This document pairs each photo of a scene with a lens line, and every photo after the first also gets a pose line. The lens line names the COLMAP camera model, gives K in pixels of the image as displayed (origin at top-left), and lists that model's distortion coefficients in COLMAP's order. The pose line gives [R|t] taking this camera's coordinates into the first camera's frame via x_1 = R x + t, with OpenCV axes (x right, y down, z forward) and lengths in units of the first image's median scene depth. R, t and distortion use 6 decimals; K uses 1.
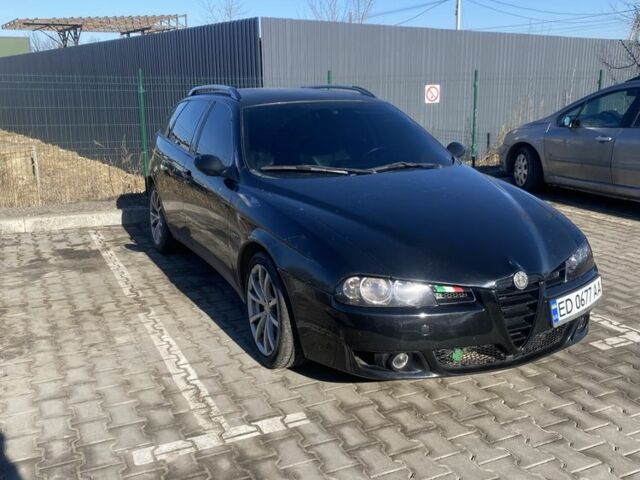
lens RADIAL K [[670.1, 0, 320.0], [0, 670.1, 240.0], [0, 0, 1]] dist [0.104374, -0.263801]
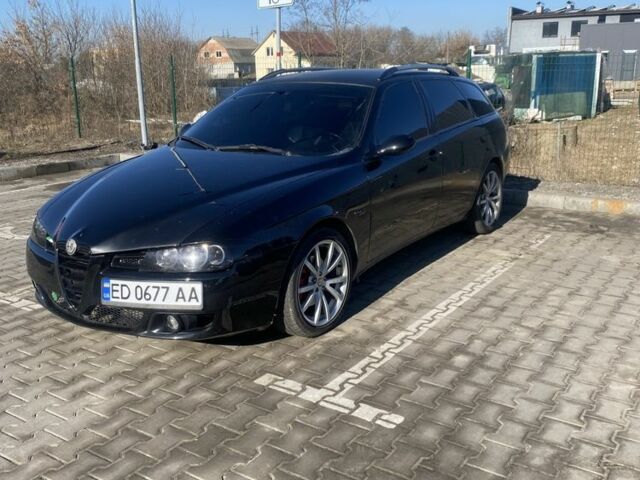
lens RADIAL K [[670.1, 0, 320.0], [0, 670.1, 240.0], [0, 0, 1]] dist [0.104374, -0.263801]
pose [[0.474890, 0.212890, -0.853907, 1.348109], [-0.185476, 0.972716, 0.139361, -0.171032], [0.860278, 0.092199, 0.501419, 0.742455]]
